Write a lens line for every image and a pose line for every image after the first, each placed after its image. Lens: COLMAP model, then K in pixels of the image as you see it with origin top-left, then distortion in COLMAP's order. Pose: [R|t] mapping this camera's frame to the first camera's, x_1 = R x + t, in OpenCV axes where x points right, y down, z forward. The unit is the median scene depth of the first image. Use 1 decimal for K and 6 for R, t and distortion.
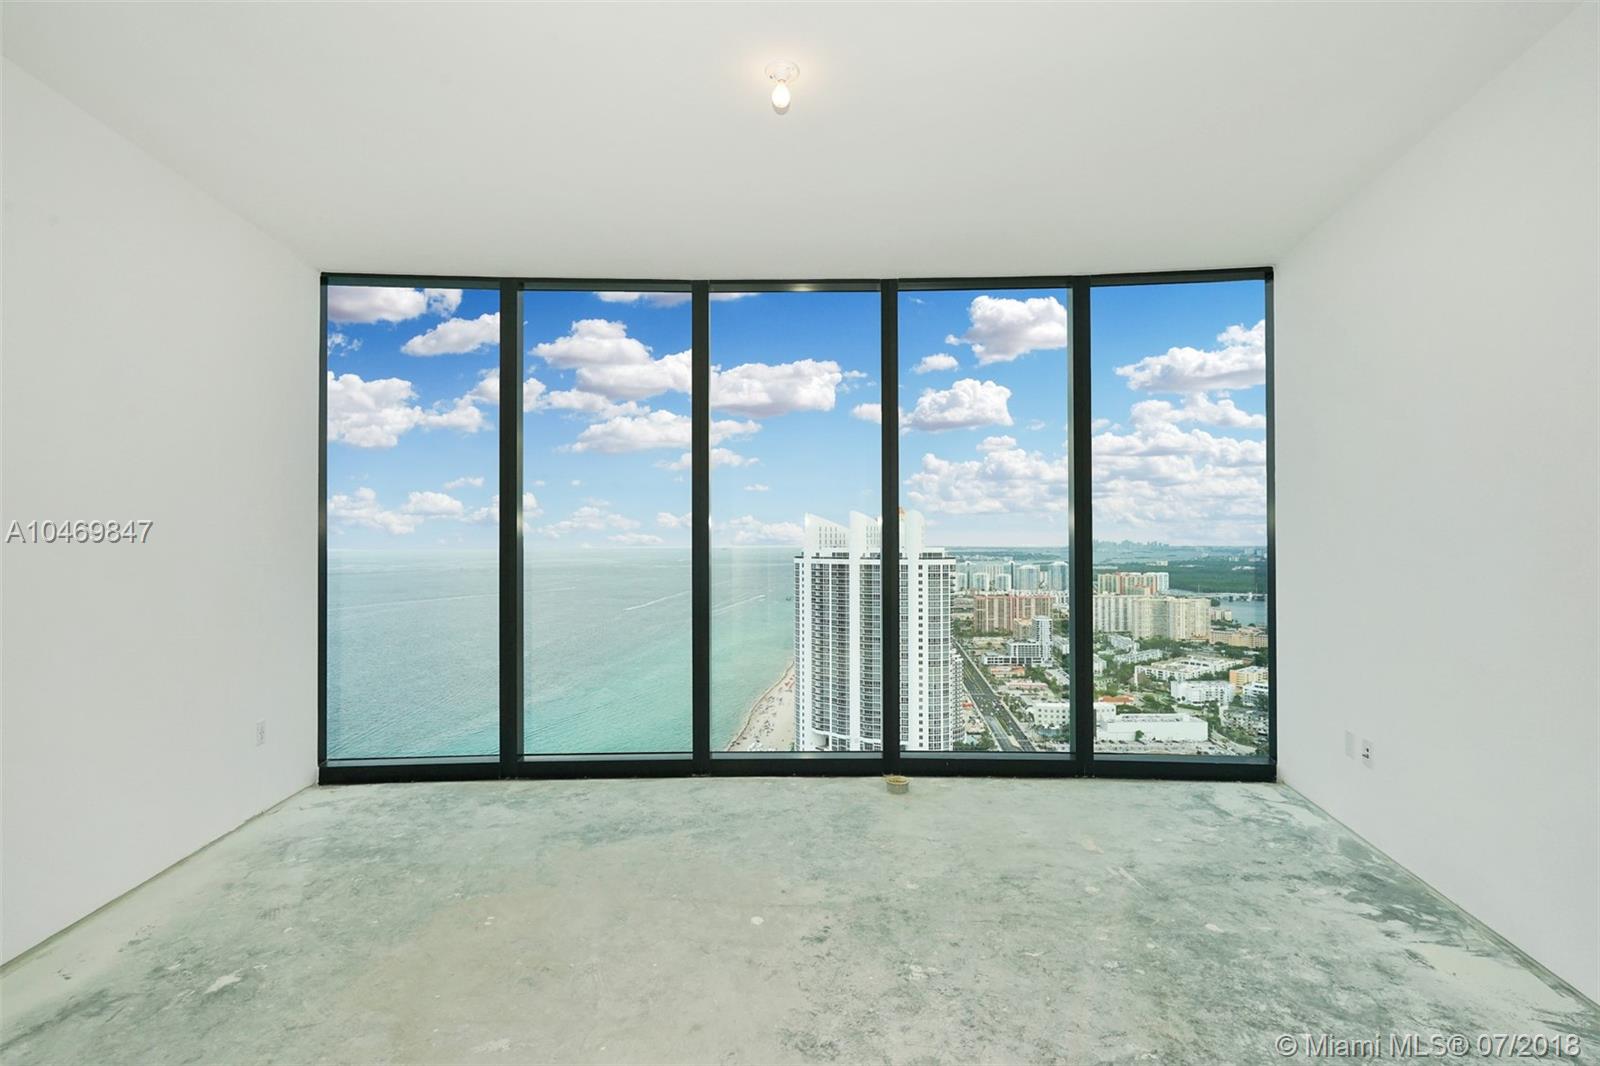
lens RADIAL K [[737.6, 0, 800.8], [0, 737.6, 532.0], [0, 0, 1]] dist [0.002243, 0.002288]
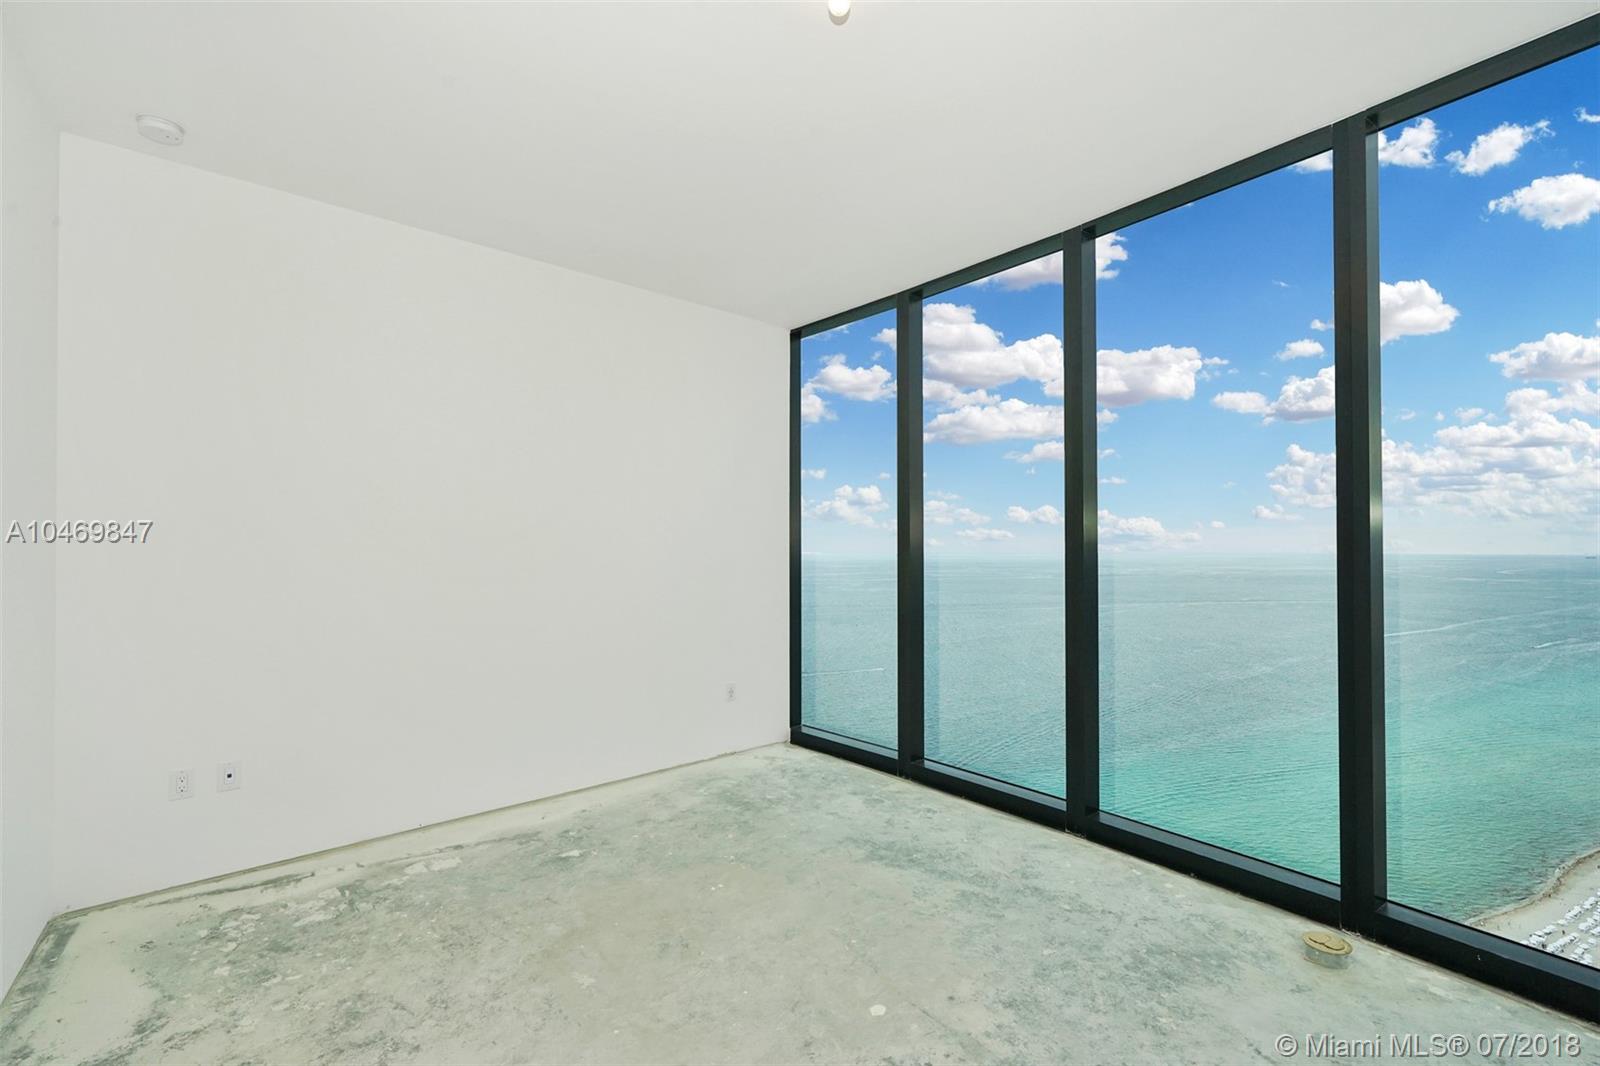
lens RADIAL K [[737.6, 0, 812.1], [0, 737.6, 520.9], [0, 0, 1]] dist [0.002243, 0.002288]
pose [[0.590484, -0.026245, -0.806623, 0.408565], [0.010724, 0.999638, -0.024675, 0.001013], [0.806978, 0.005920, 0.590551, 0.320539]]
